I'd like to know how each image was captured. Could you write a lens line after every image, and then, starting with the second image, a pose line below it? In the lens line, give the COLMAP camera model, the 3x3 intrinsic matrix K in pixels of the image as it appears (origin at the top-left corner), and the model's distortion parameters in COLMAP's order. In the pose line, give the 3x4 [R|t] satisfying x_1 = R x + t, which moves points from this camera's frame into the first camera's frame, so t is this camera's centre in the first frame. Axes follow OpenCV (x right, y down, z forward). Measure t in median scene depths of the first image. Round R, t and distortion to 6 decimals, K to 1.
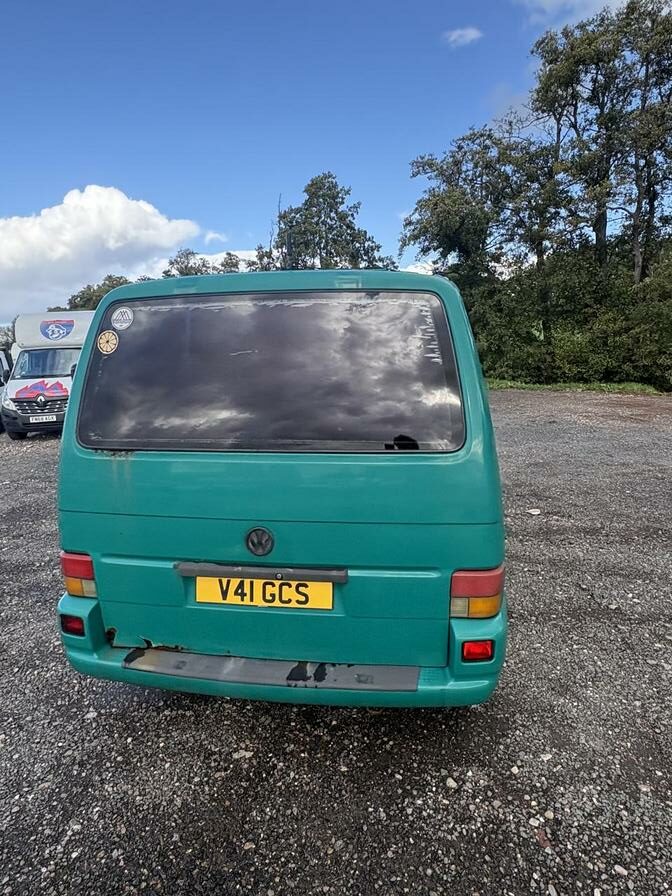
lens RADIAL K [[536.6, 0, 340.6], [0, 536.6, 450.1], [0, 0, 1]] dist [0.003371, 0.000498]
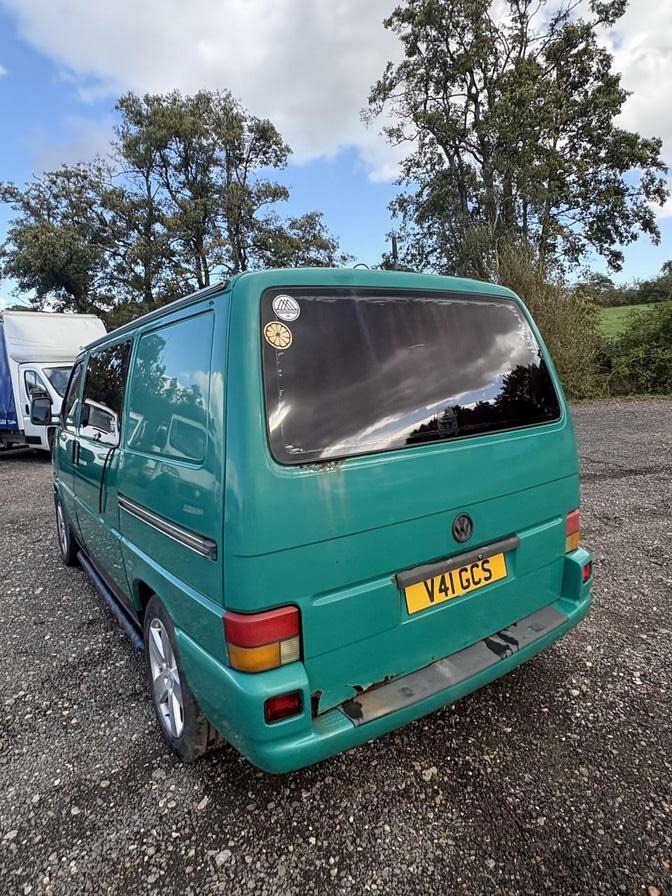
lens RADIAL K [[537.7, 0, 339.5], [0, 537.7, 441.8], [0, 0, 1]] dist [0.002138, -0.000189]
pose [[0.736622, -0.112222, 0.666929, -0.924958], [0.176355, 0.983893, -0.029228, -0.001014], [-0.652906, 0.139146, 0.744548, 0.351057]]
